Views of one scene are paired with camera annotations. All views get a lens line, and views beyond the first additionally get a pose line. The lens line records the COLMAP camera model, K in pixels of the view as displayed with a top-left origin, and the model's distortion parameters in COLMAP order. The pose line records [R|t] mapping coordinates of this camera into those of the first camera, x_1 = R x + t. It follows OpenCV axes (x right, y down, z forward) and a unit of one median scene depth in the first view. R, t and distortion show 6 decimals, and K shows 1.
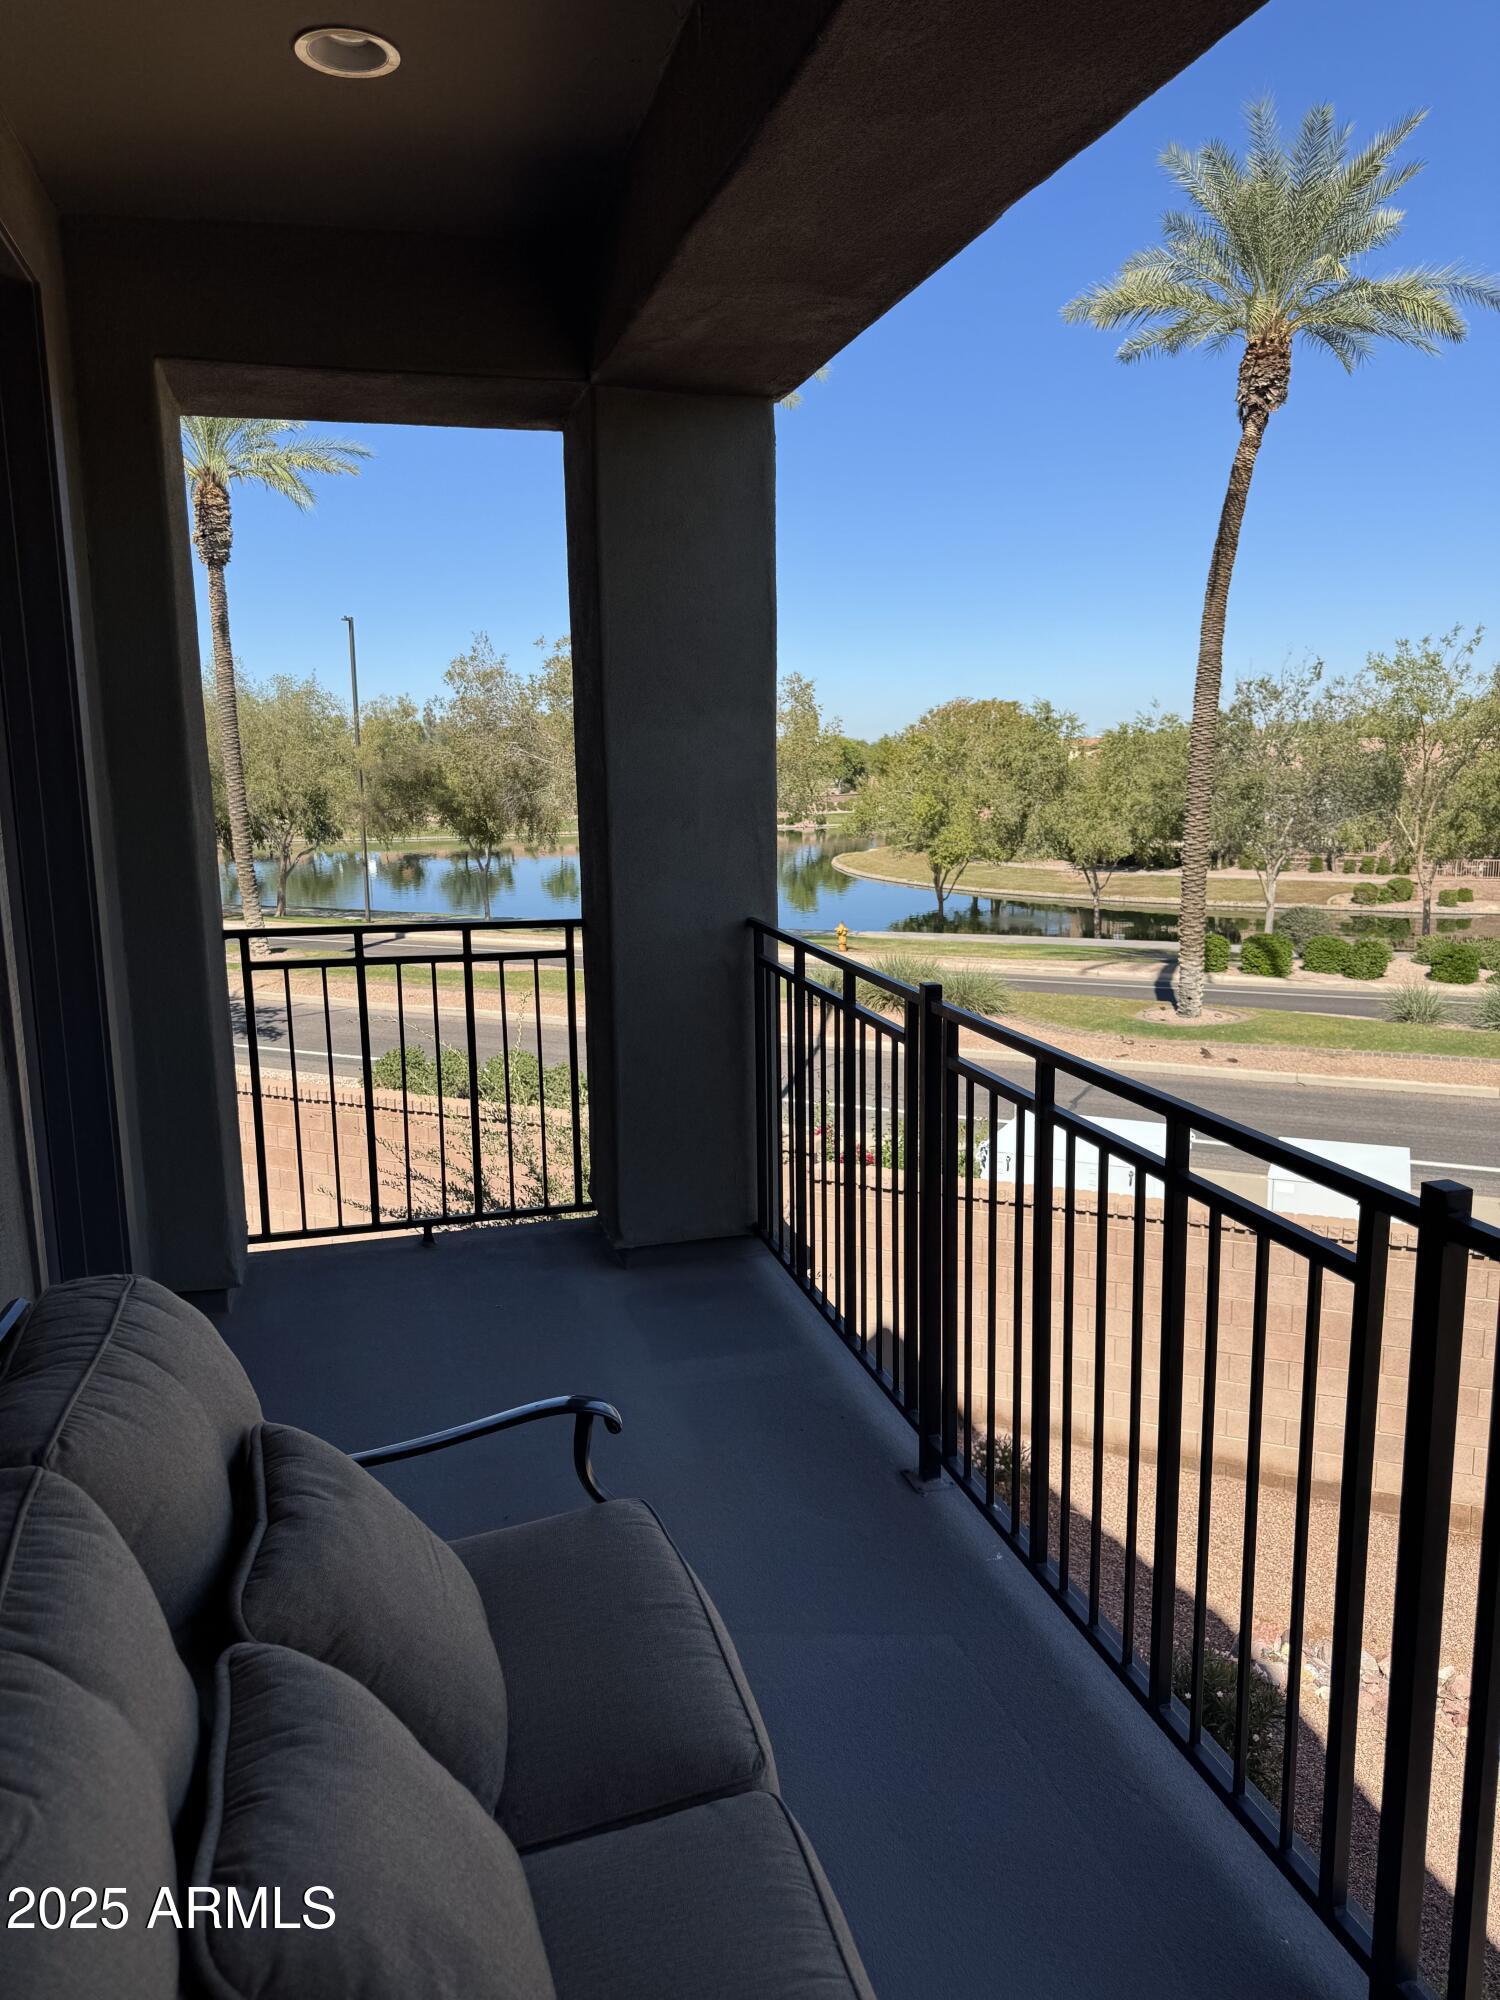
lens RADIAL K [[1398.7, 0, 751.4], [0, 1398.7, 959.6], [0, 0, 1]] dist [0.116368, -0.157571]
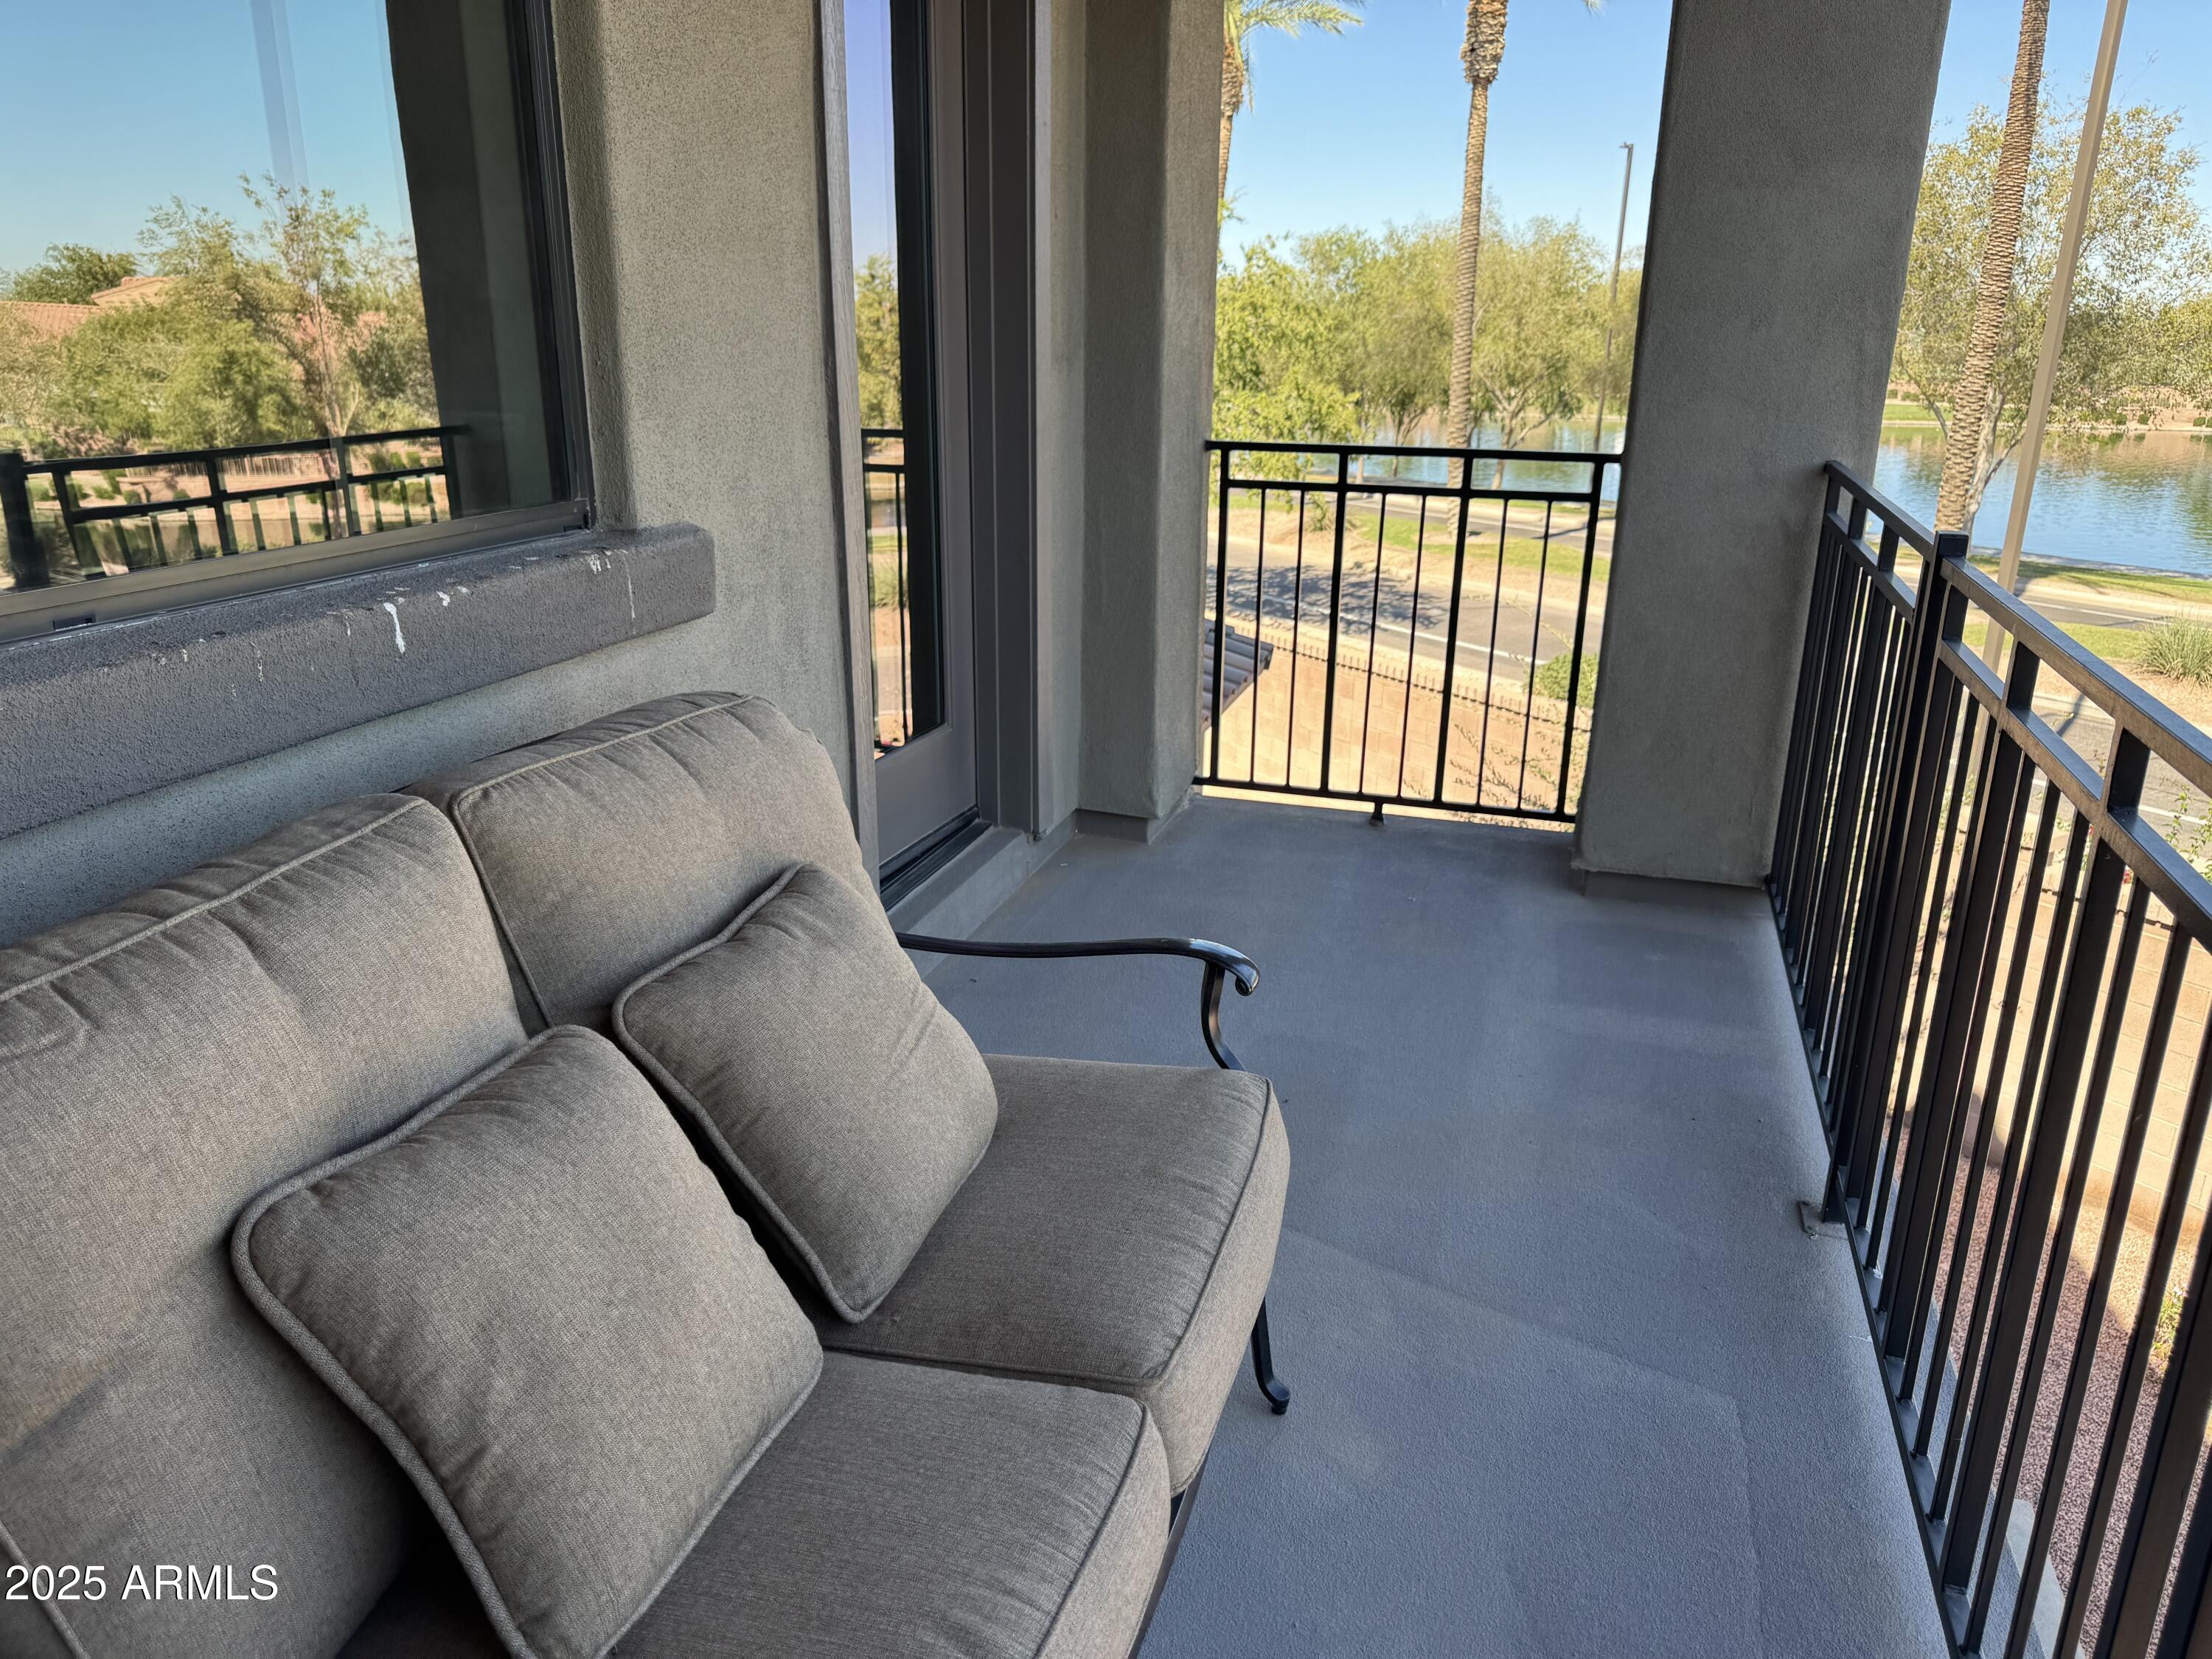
lens RADIAL K [[1577.6, 0, 1097.8], [0, 1577.6, 822.7], [0, 0, 1]] dist [0.008075, -0.006515]
pose [[0.831777, 0.184718, -0.523476, 0.139268], [-0.097187, 0.976905, 0.190293, 0.032023], [0.546537, -0.107407, 0.830519, 0.094408]]
